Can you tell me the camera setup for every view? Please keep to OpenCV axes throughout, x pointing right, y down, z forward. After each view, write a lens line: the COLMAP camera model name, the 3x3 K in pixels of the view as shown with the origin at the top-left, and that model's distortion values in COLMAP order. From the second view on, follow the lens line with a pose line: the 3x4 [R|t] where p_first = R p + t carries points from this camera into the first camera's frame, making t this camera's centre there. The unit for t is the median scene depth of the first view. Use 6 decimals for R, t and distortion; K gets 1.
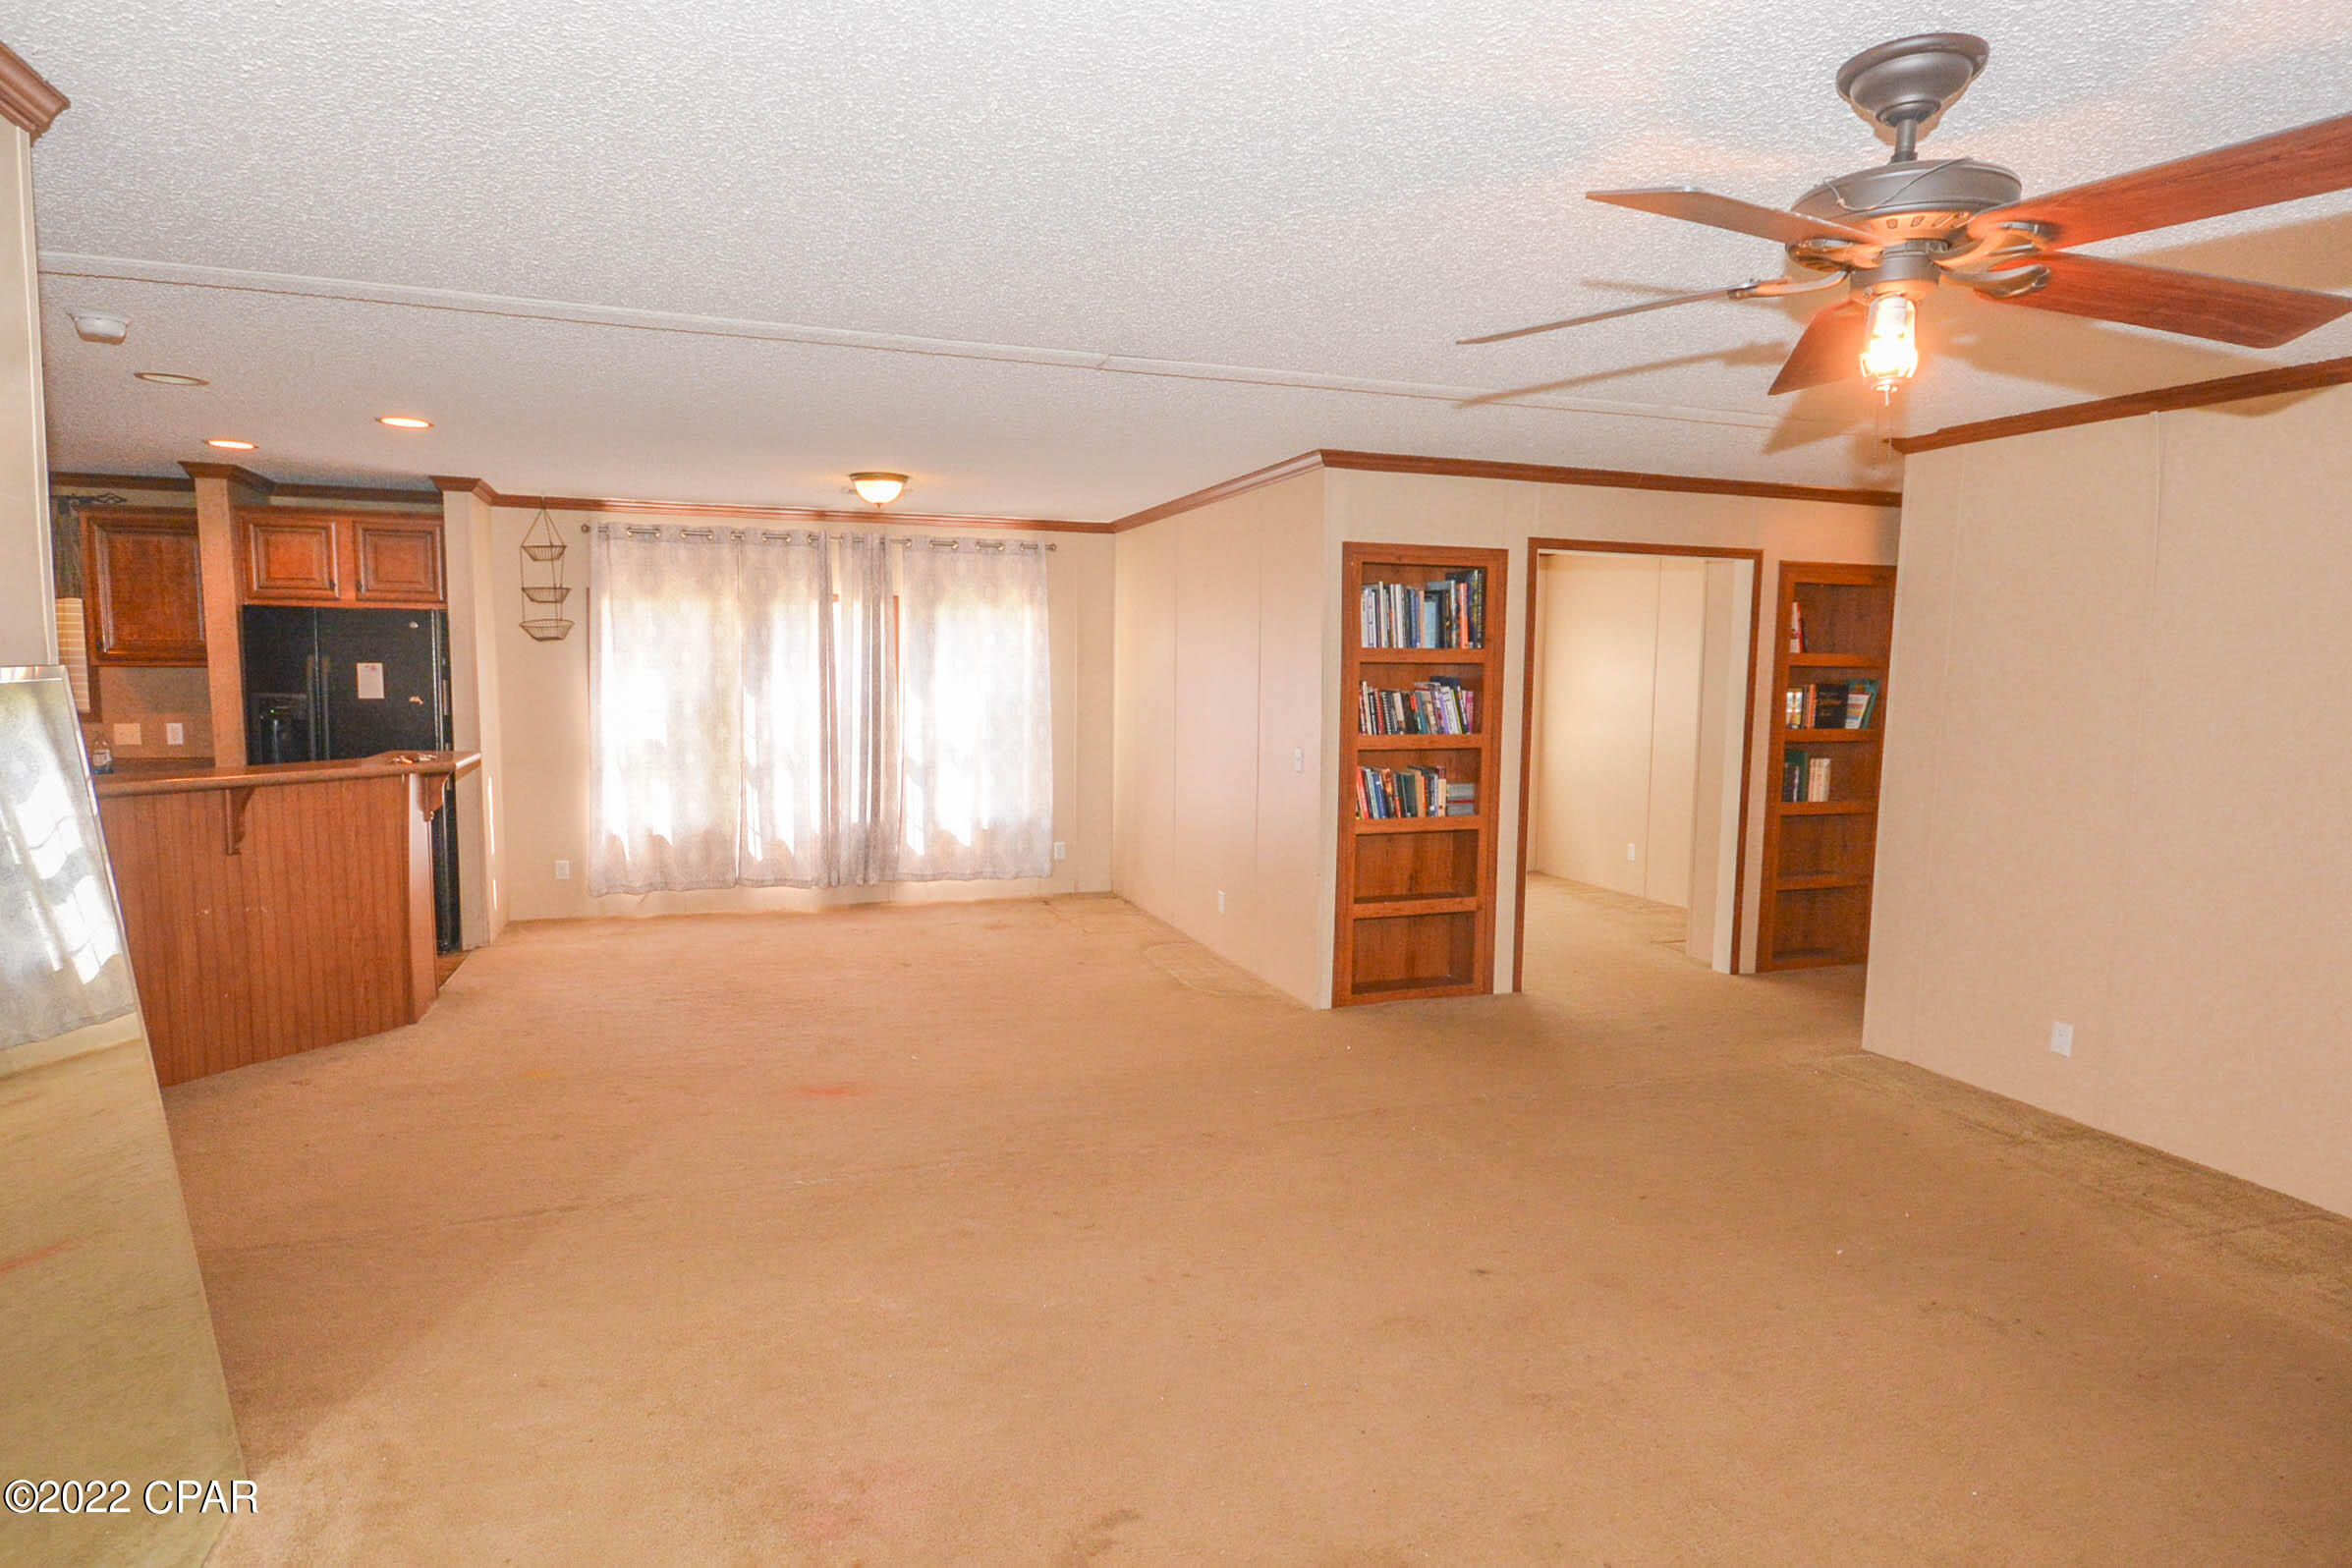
lens RADIAL K [[1266.7, 0, 1172.8], [0, 1266.7, 785.8], [0, 0, 1]] dist [0.002456, 0.000002]
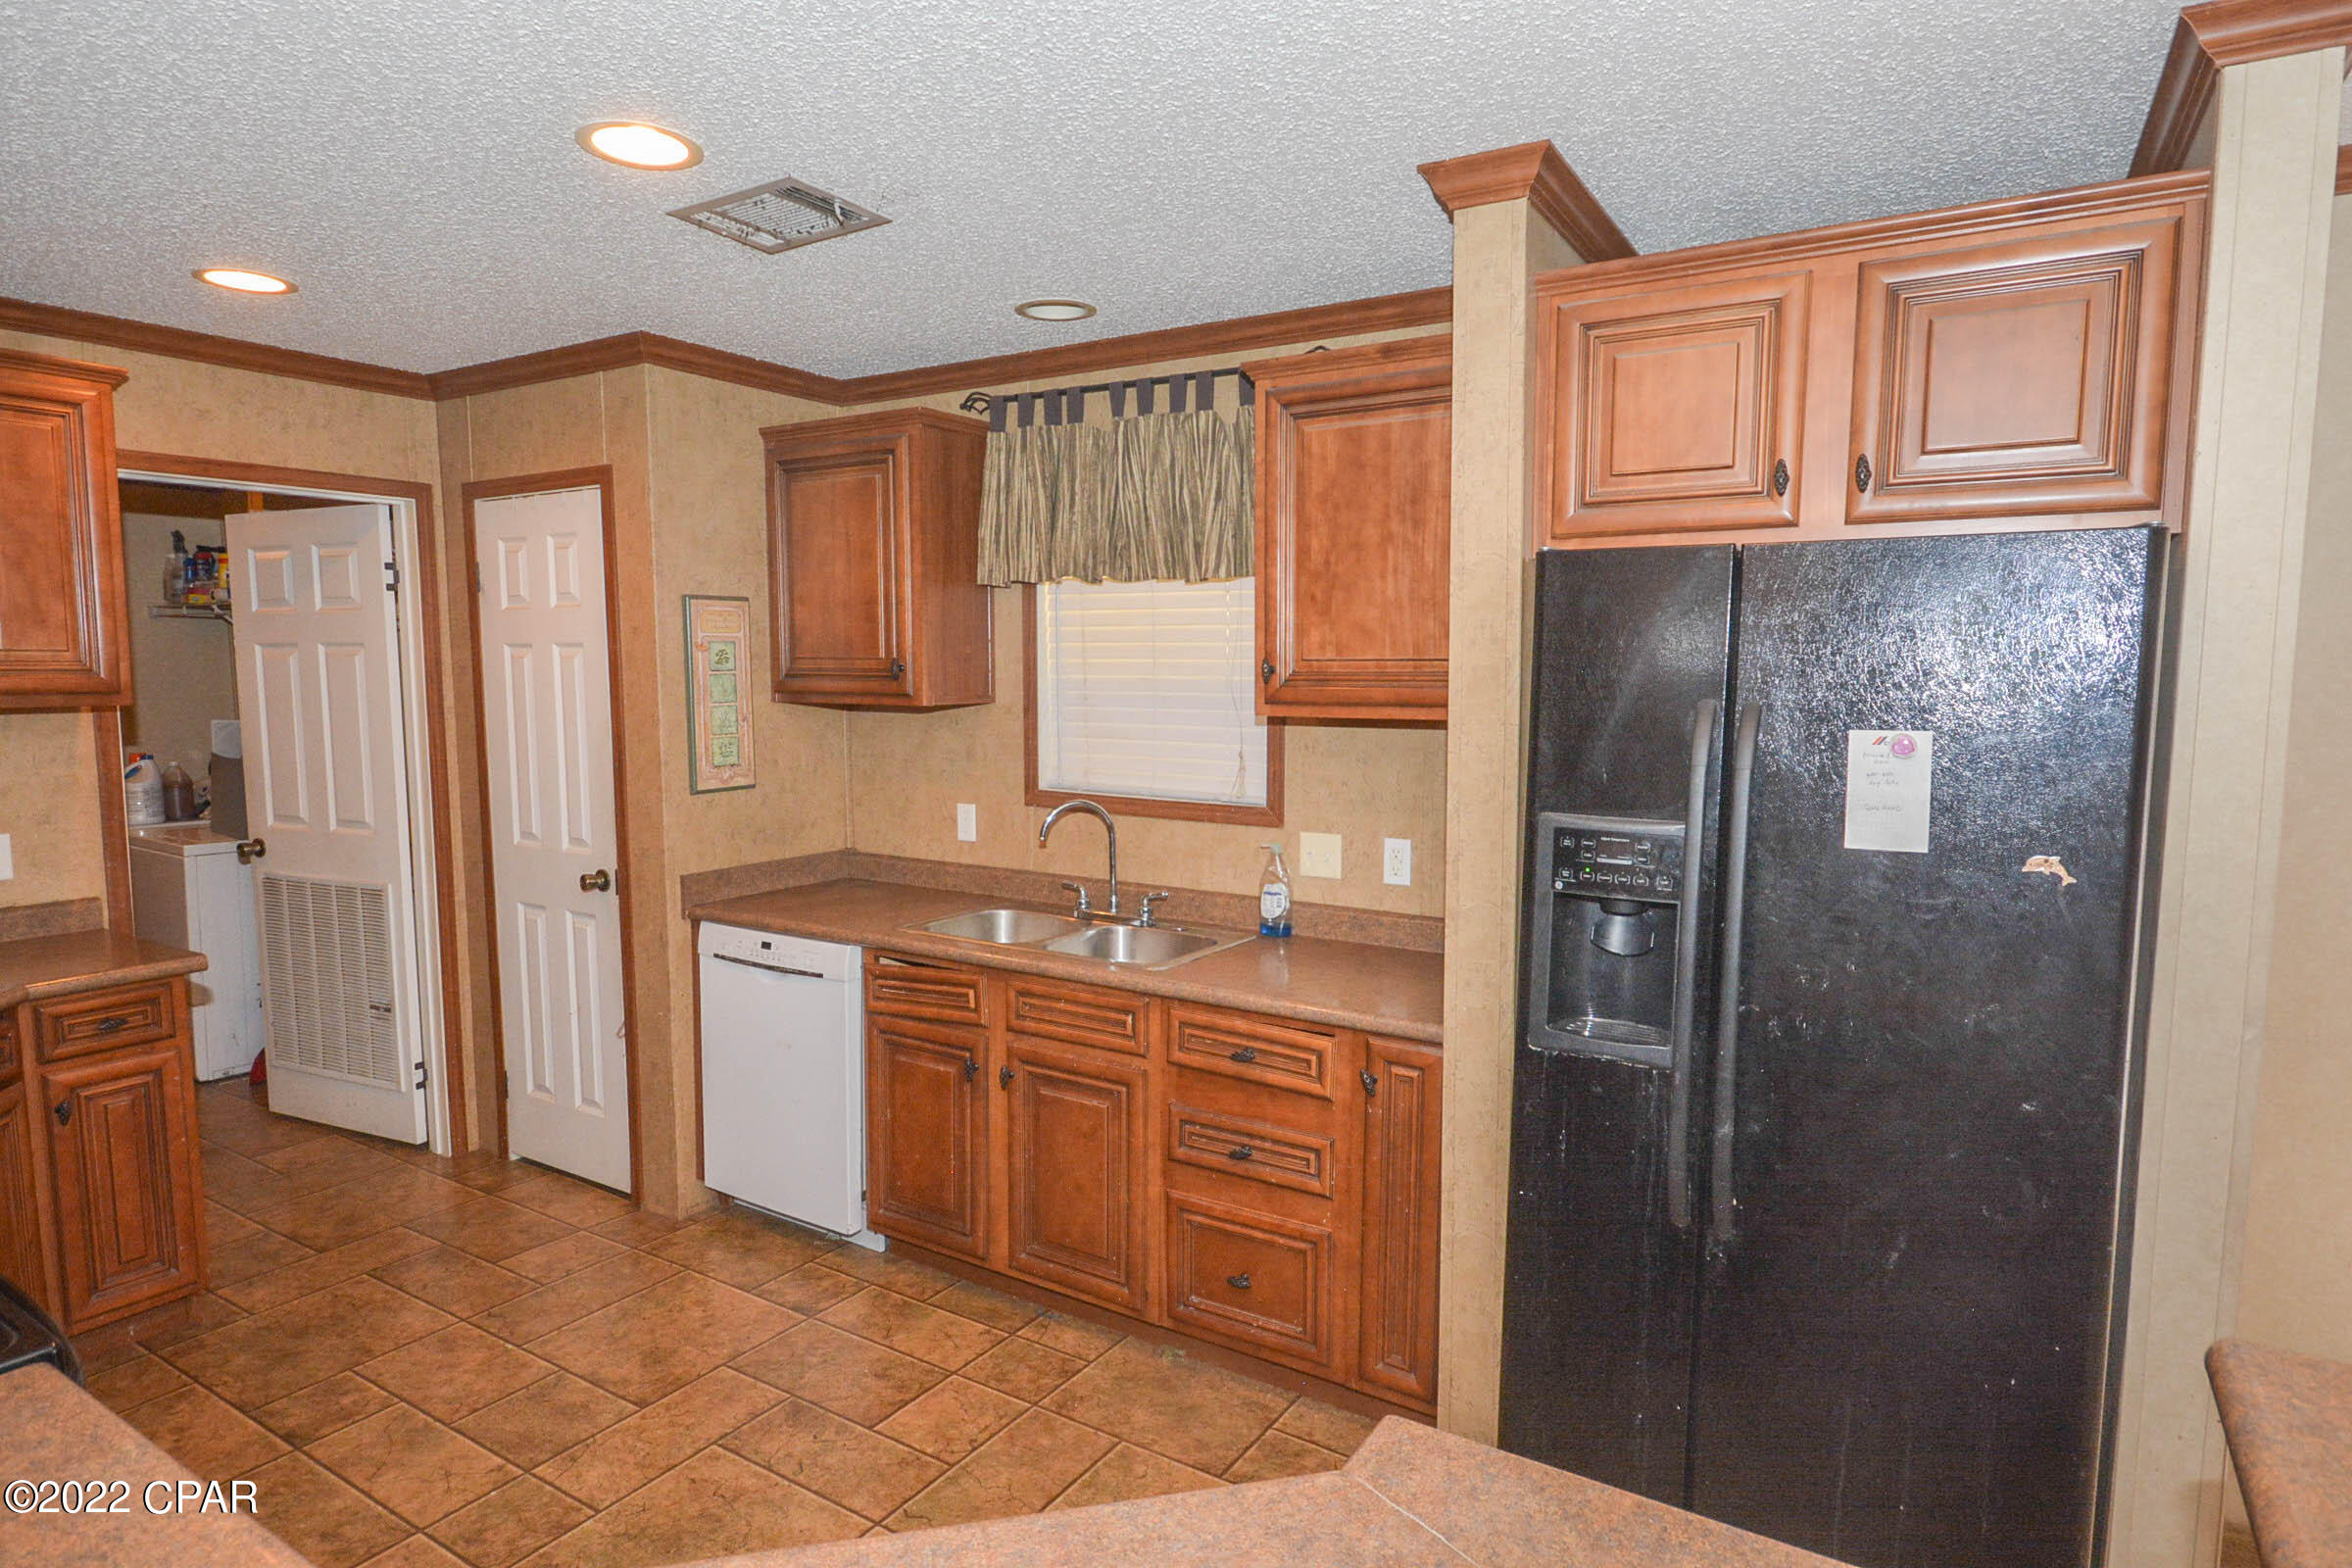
lens RADIAL K [[1266.7, 0, 1187.3], [0, 1266.7, 781.0], [0, 0, 1]] dist [0.002456, 0.000002]
pose [[0.615768, 0.062774, -0.785423, -0.501502], [-0.064785, 0.997480, 0.028931, -0.082668], [0.785260, 0.033068, 0.618283, 0.691819]]
